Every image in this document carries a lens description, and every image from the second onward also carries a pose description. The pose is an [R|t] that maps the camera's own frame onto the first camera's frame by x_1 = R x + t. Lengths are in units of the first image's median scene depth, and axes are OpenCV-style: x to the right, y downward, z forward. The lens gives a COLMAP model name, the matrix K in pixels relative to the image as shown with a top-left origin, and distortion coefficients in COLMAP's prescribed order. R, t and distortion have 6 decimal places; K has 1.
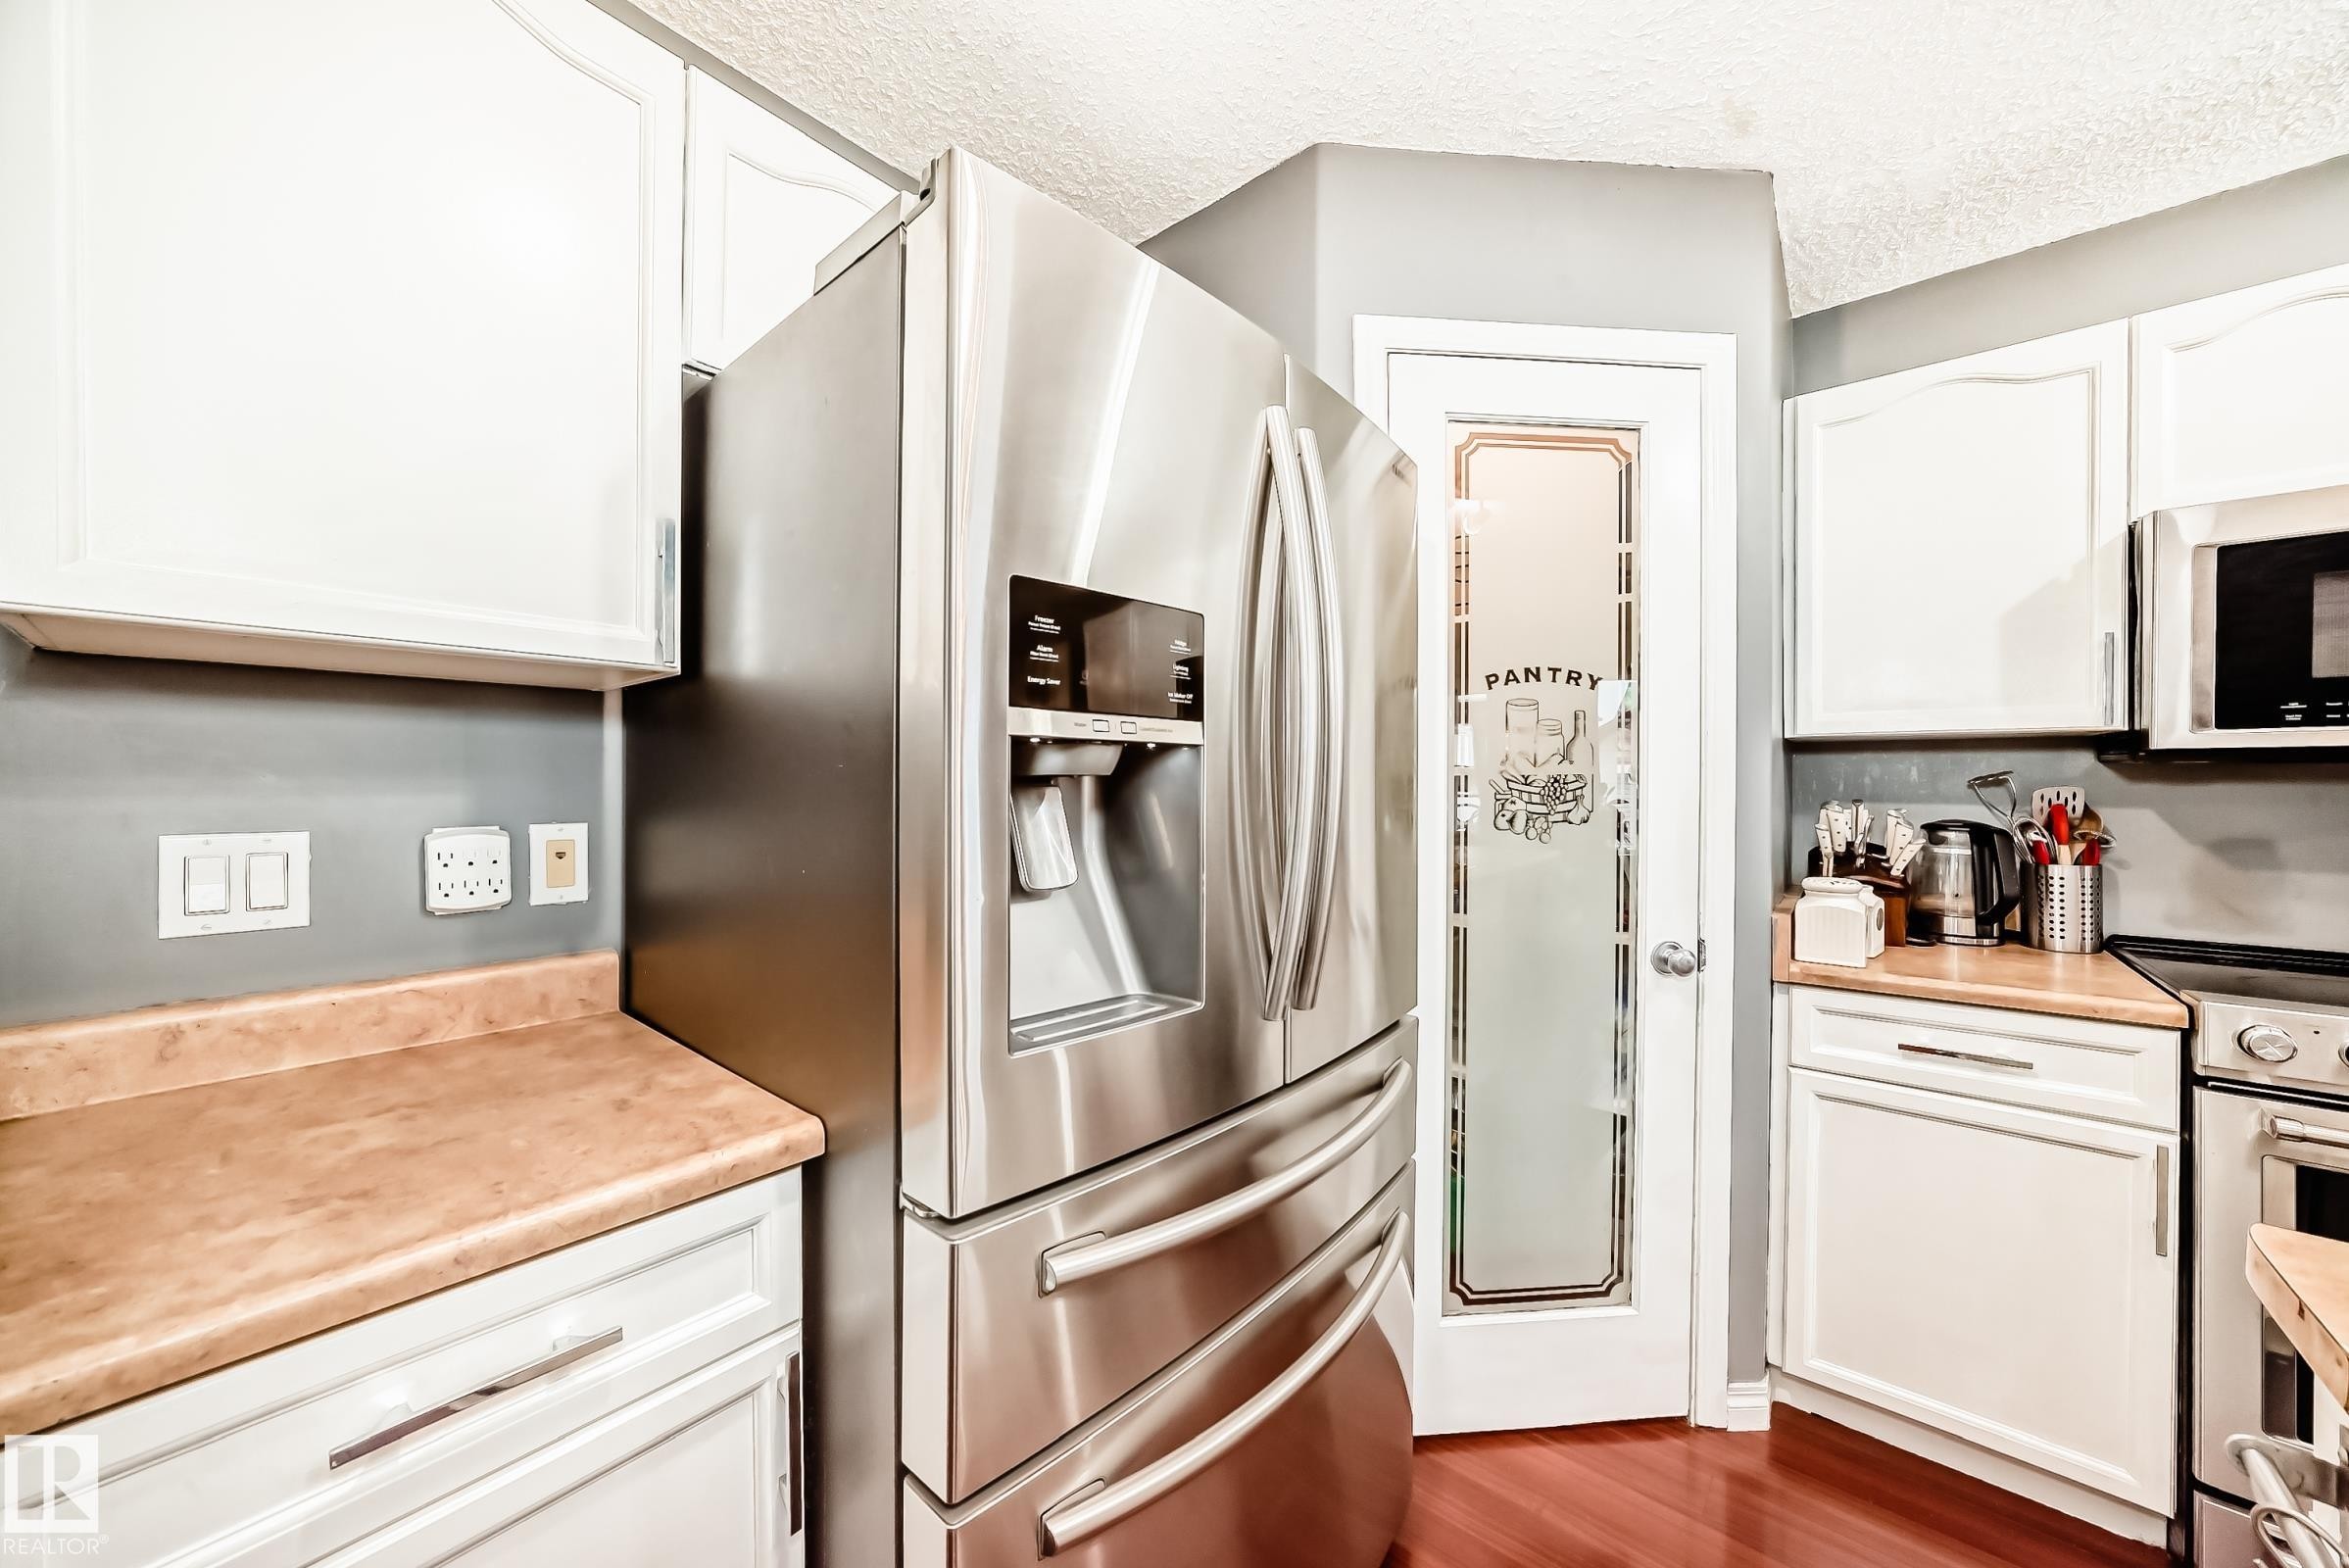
lens RADIAL K [[811.6, 0, 1174.5], [0, 811.6, 784.0], [0, 0, 1]] dist [-0.013518, 0.000183]
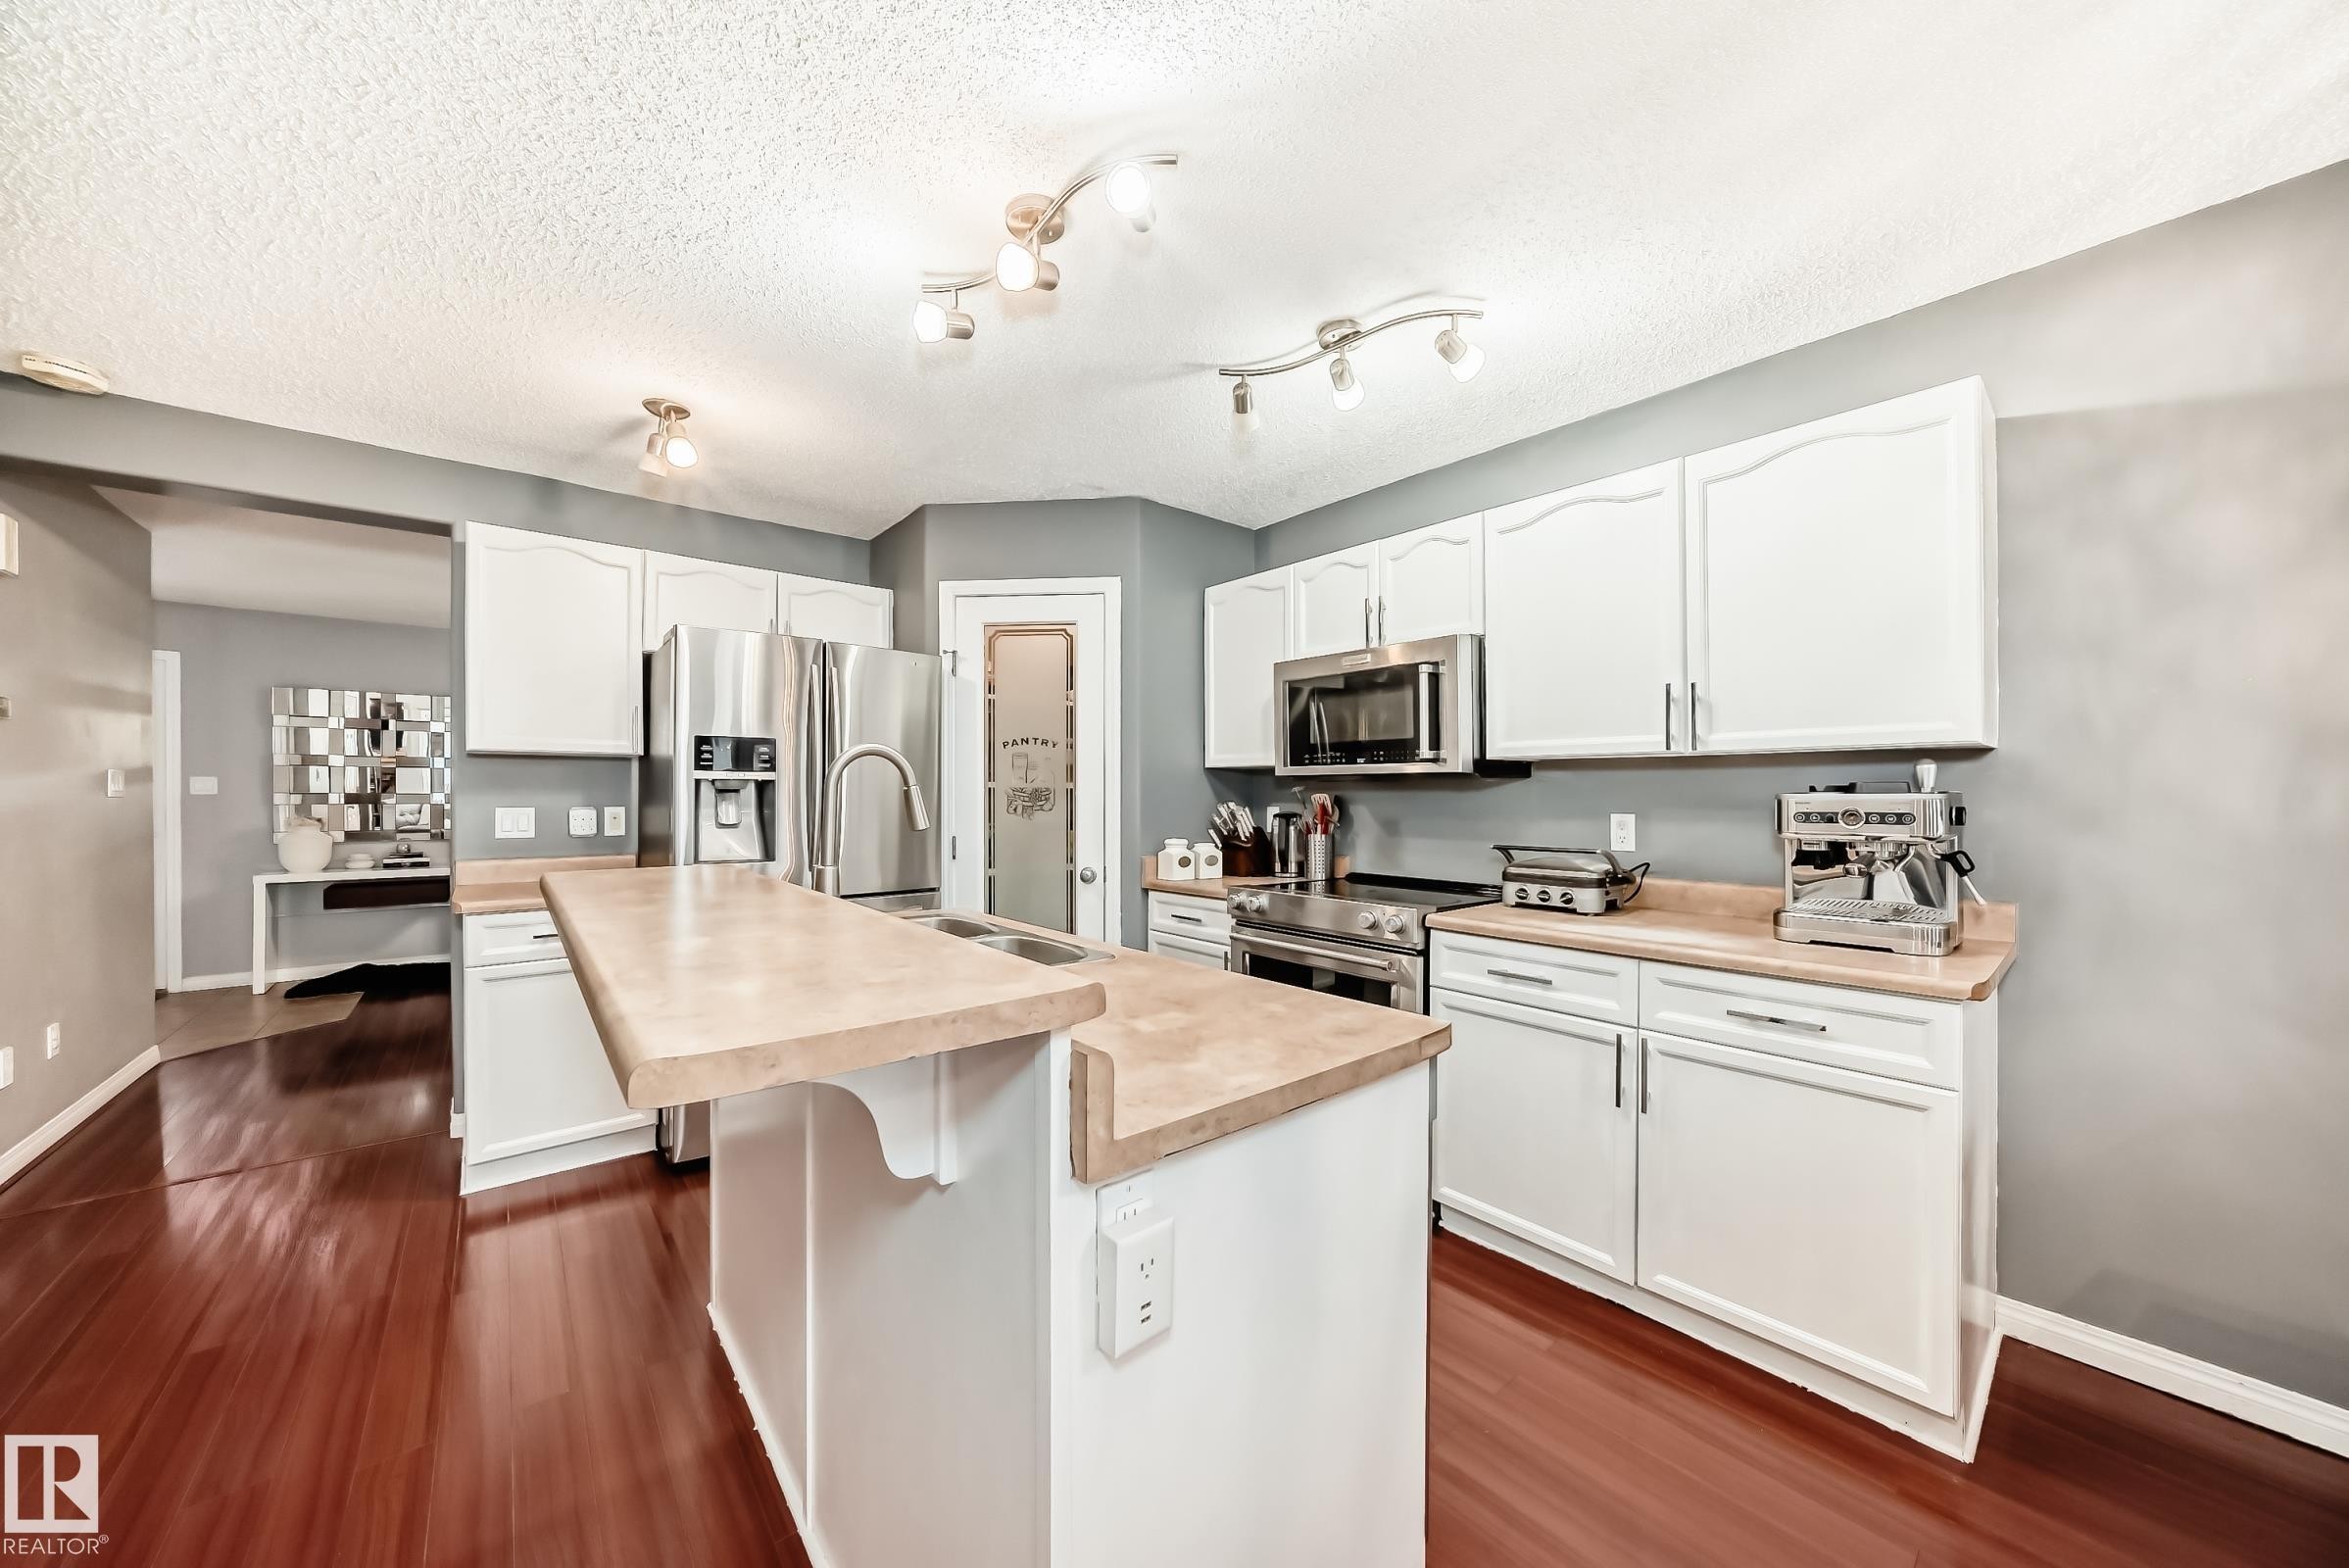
lens RADIAL K [[823.3, 0, 1183.6], [0, 823.3, 792.6], [0, 0, 1]] dist [-0.024611, 0.007137]
pose [[0.987703, -0.000367, -0.156340, 1.193045], [-0.000230, 0.999993, -0.003799, 0.008846], [0.156340, 0.003788, 0.987696, -1.082316]]
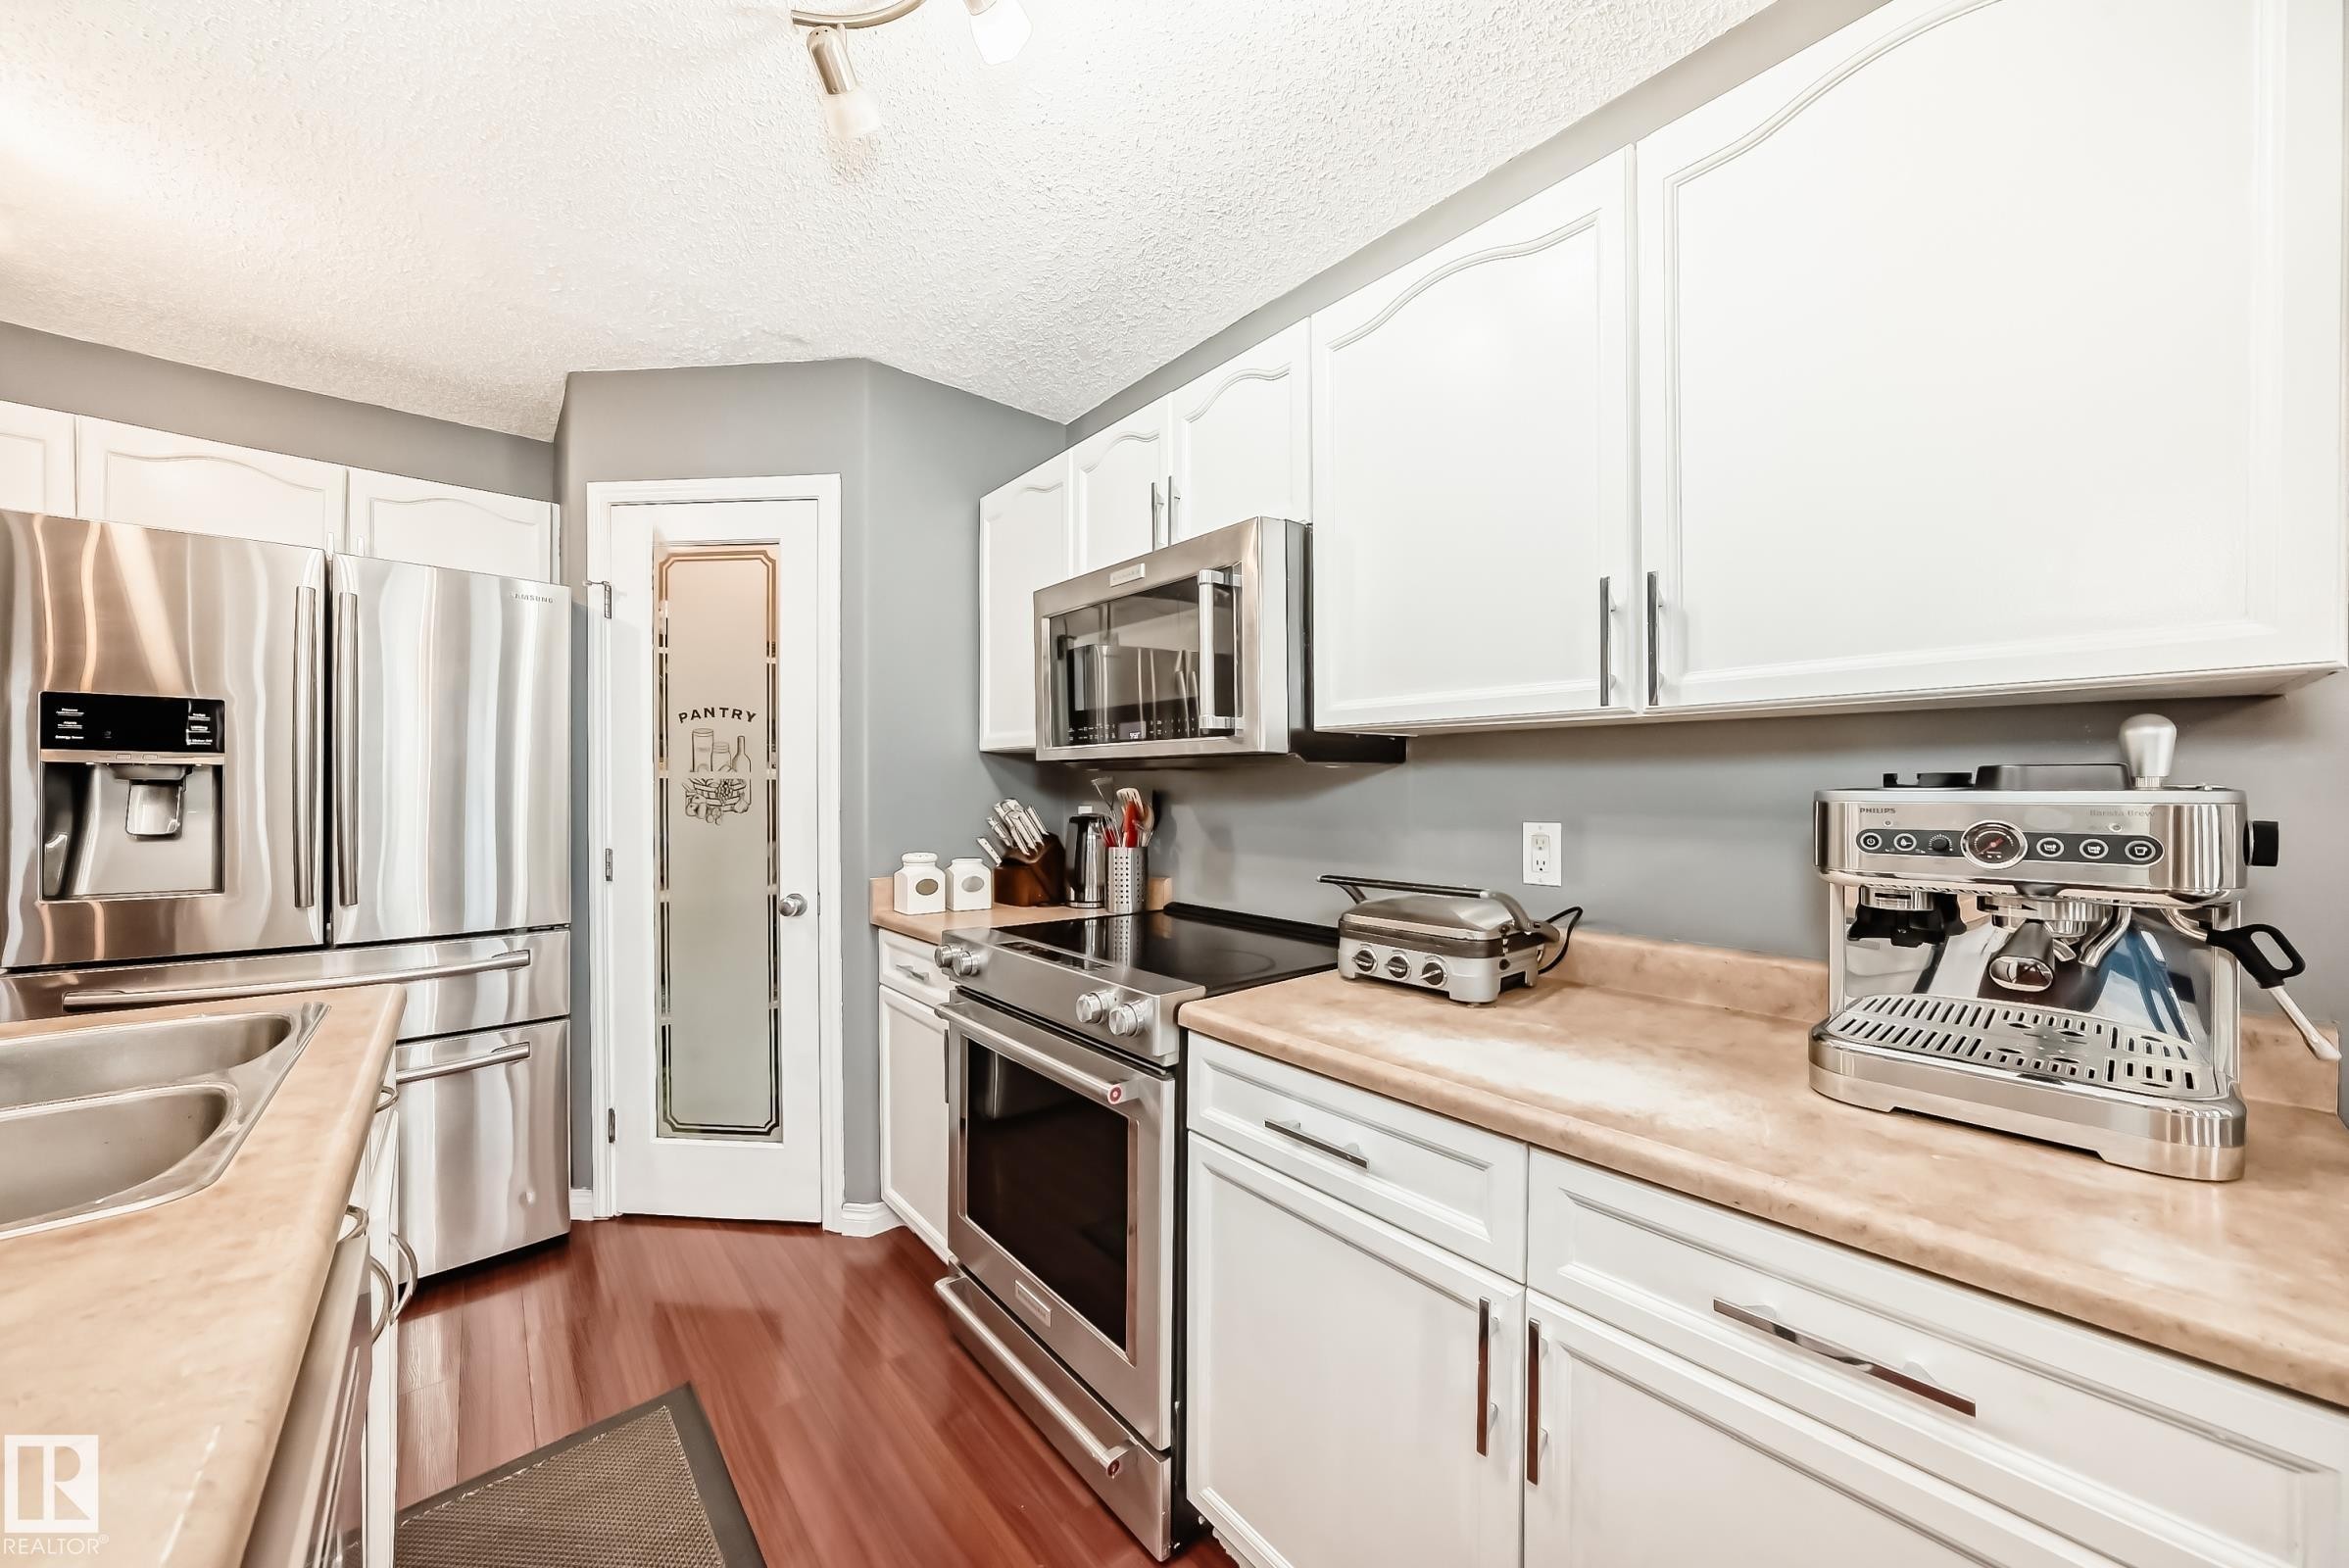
lens RADIAL K [[823.3, 0, 1183.6], [0, 823.3, 792.6], [0, 0, 1]] dist [-0.024611, 0.007137]
pose [[0.989997, 0.002344, -0.141066, 1.515772], [-0.001913, 0.999993, 0.003191, 0.006389], [0.141073, -0.002889, 0.989995, -0.369107]]
